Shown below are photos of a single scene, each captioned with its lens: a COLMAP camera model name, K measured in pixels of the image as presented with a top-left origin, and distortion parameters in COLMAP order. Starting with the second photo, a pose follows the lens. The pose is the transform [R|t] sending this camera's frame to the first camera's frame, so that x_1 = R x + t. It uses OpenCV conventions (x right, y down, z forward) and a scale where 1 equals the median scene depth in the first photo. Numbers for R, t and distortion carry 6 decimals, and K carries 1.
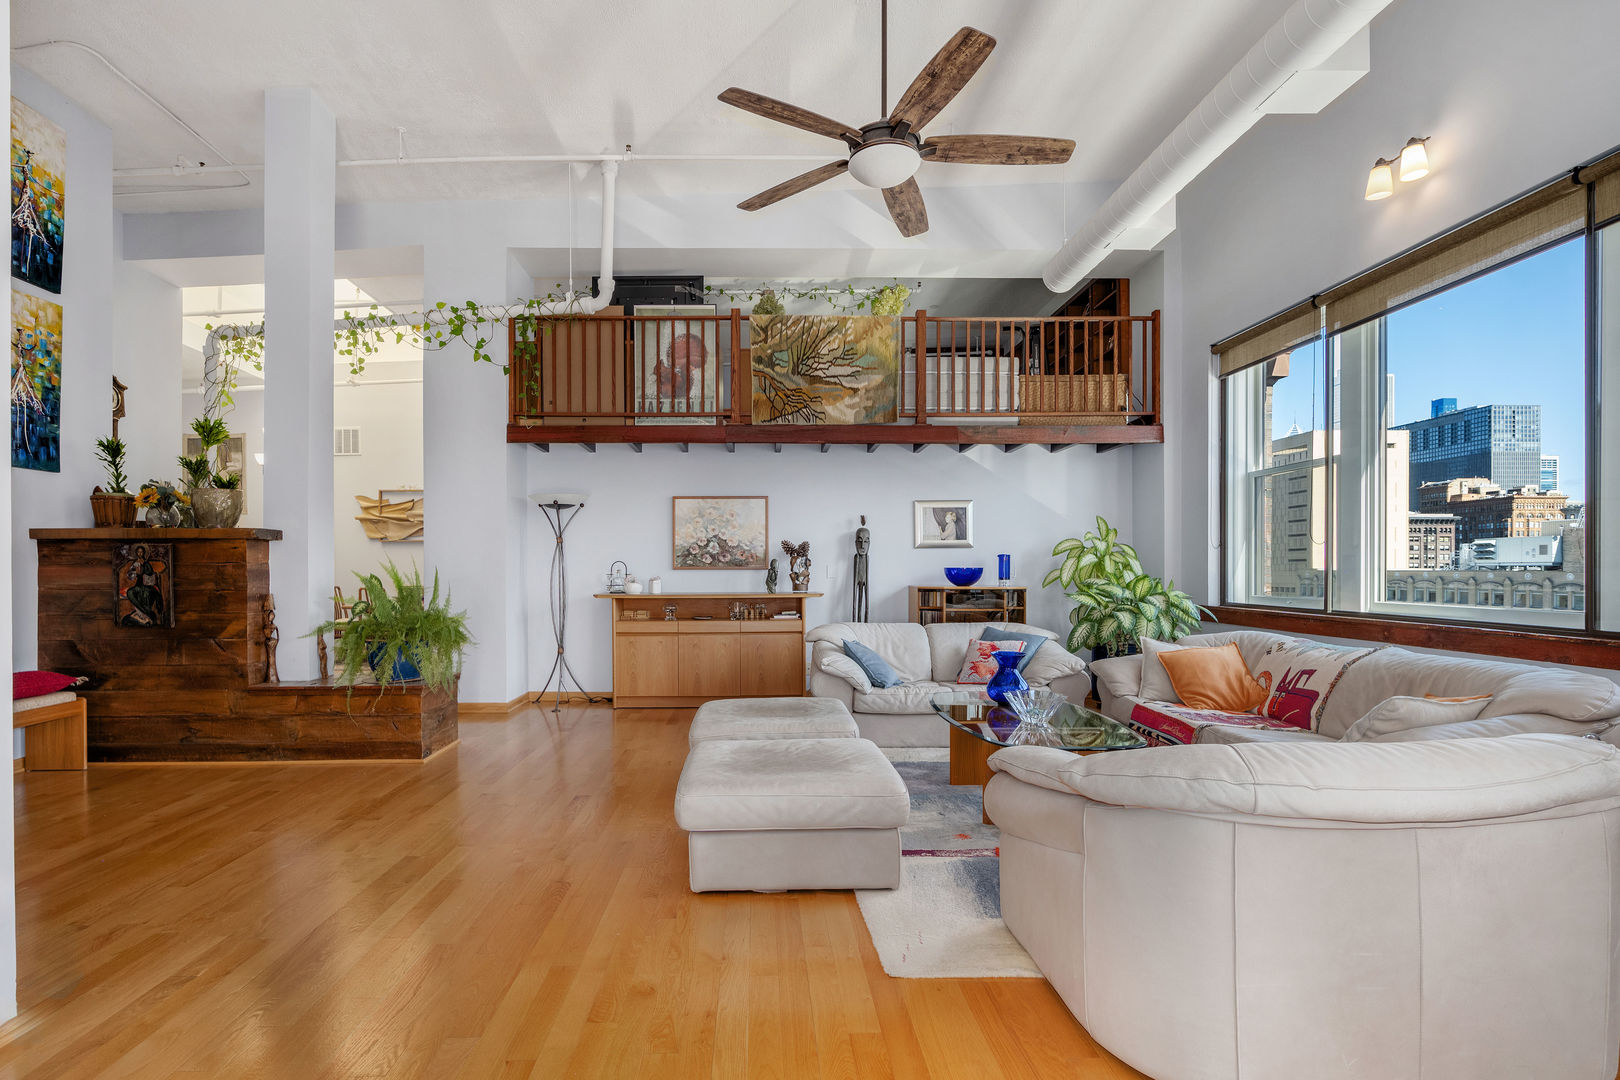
lens RADIAL K [[774.3, 0, 768.4], [0, 774.3, 567.6], [0, 0, 1]] dist [-0.000766, -0.001427]
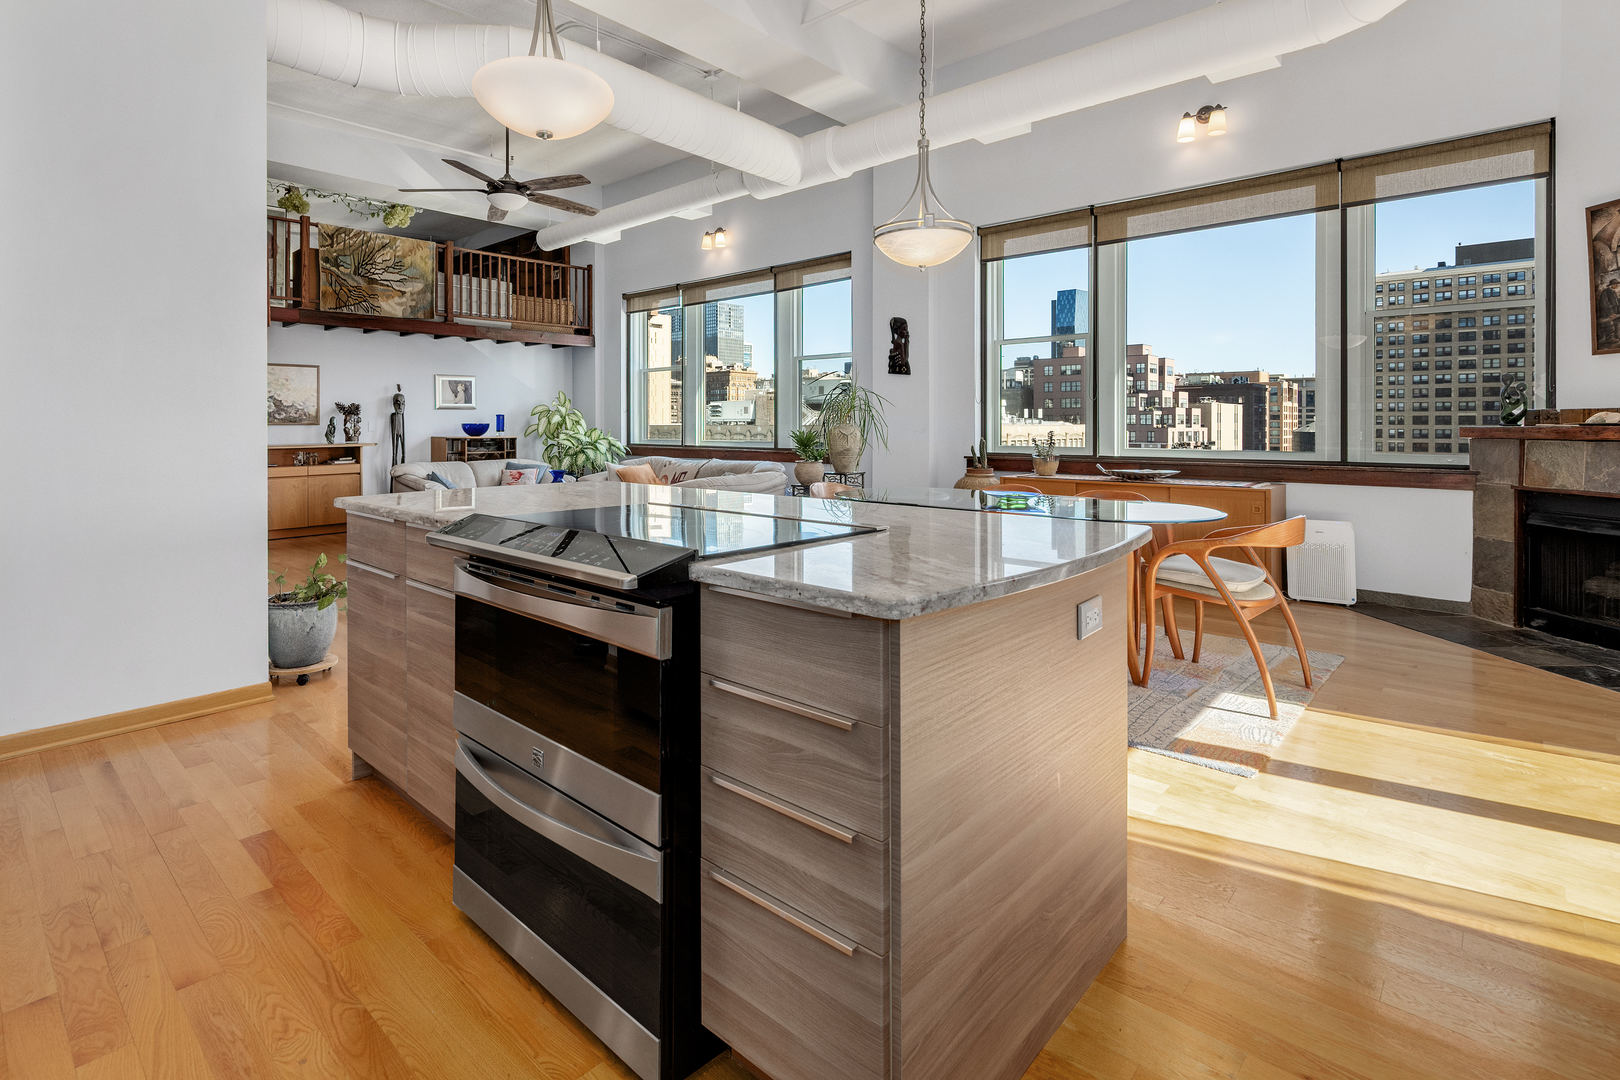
lens RADIAL K [[784.0, 0, 762.1], [0, 784.0, 434.2], [0, 0, 1]] dist [0.001126, -0.000127]
pose [[0.690498, -0.009776, 0.723269, -0.441257], [-0.001120, 0.999893, 0.014584, -0.001961], [-0.723334, -0.010880, 0.690413, -0.398586]]
